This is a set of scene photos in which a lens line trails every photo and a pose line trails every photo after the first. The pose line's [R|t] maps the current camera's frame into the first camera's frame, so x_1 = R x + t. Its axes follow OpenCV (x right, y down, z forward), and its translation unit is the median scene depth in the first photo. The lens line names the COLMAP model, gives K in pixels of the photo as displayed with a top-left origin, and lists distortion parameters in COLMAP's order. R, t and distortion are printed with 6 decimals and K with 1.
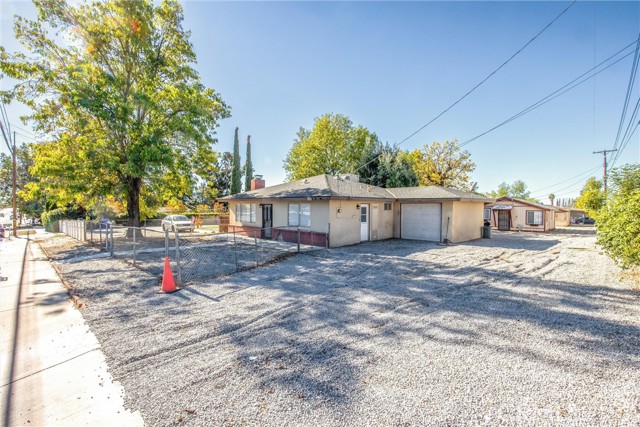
lens RADIAL K [[270.6, 0, 320.3], [0, 270.6, 205.7], [0, 0, 1]] dist [-0.018752, 0.000050]
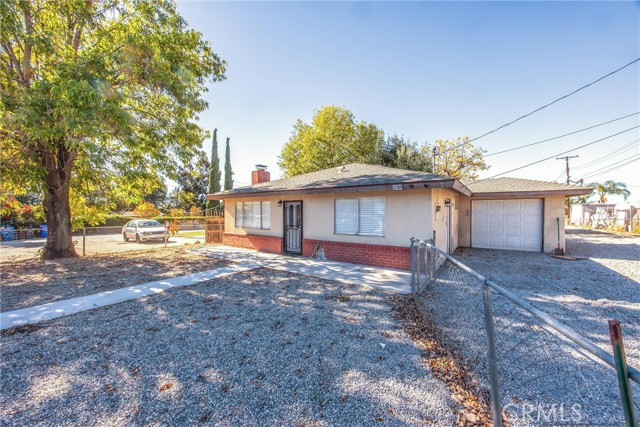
lens RADIAL K [[236.5, 0, 320.9], [0, 236.5, 208.3], [0, 0, 1]] dist [-0.001554, -0.000045]
pose [[0.990405, -0.005235, 0.138096, -0.142380], [0.006176, 0.999961, -0.006391, 0.010661], [-0.138058, 0.007182, 0.990398, 0.294783]]
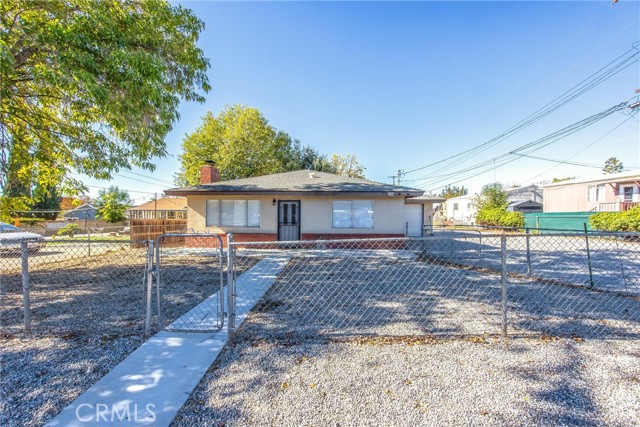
lens RADIAL K [[241.4, 0, 320.0], [0, 241.4, 213.5], [0, 0, 1]] dist [-0.000094, -0.000004]
pose [[0.757283, -0.001410, 0.653086, -0.382022], [-0.003179, 0.999978, 0.005846, 0.017079], [-0.653080, -0.006503, 0.757261, 0.310265]]
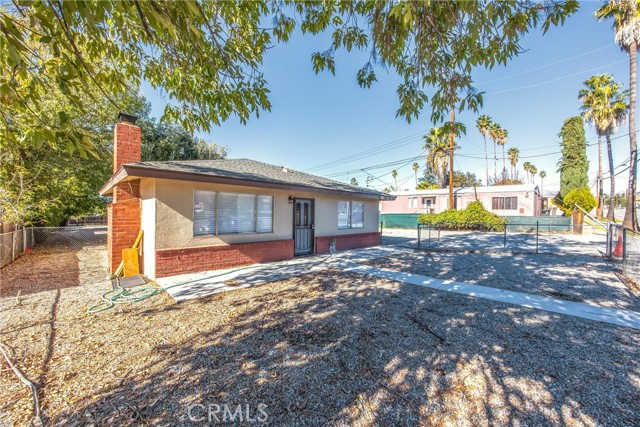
lens RADIAL K [[241.4, 0, 320.0], [0, 241.4, 213.5], [0, 0, 1]] dist [-0.000094, -0.000004]
pose [[0.068404, 0.002083, 0.997656, -0.500864], [-0.010724, 0.999942, -0.001353, 0.019183], [-0.997600, -0.010606, 0.068422, 0.635339]]
